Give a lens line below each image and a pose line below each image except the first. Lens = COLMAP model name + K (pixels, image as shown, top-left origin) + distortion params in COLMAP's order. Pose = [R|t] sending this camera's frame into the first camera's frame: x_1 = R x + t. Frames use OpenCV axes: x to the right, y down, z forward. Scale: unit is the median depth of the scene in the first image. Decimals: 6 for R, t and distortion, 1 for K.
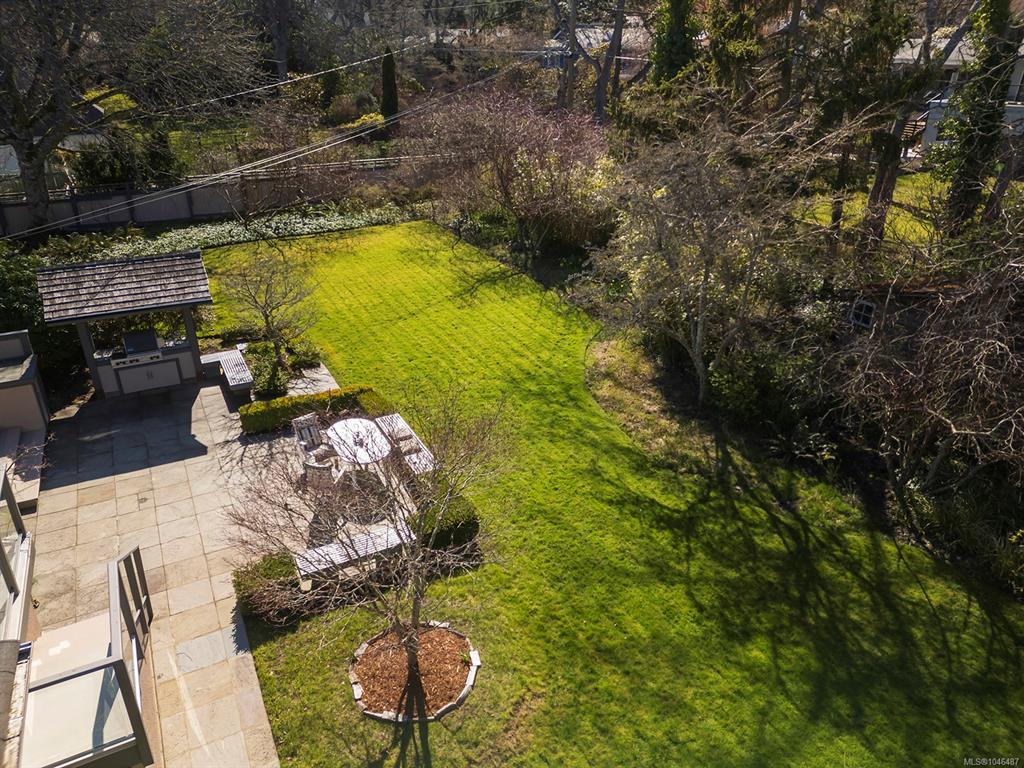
lens RADIAL K [[731.1, 0, 512.0], [0, 731.1, 384.0], [0, 0, 1]] dist [-0.005434, -0.000722]
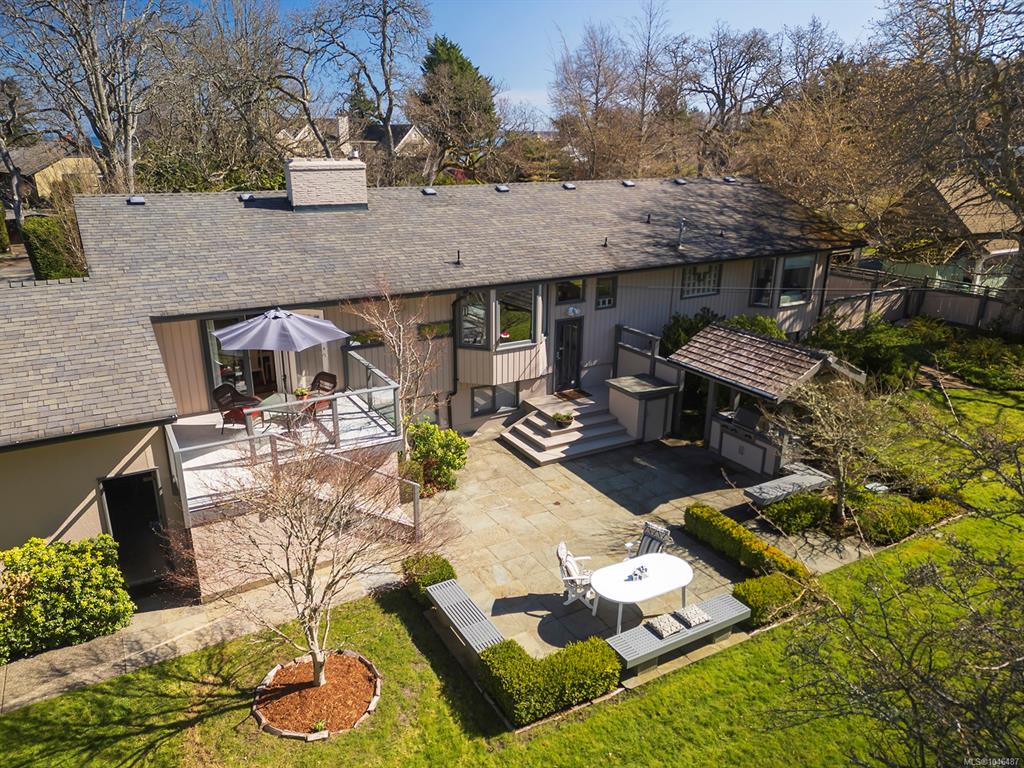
lens RADIAL K [[731.1, 0, 512.0], [0, 731.1, 384.0], [0, 0, 1]] dist [-0.005434, -0.000722]
pose [[0.014885, 0.298343, -0.954343, 0.467904], [-0.433703, 0.861916, 0.262685, -0.240491], [0.900933, 0.409991, 0.142222, 0.598413]]
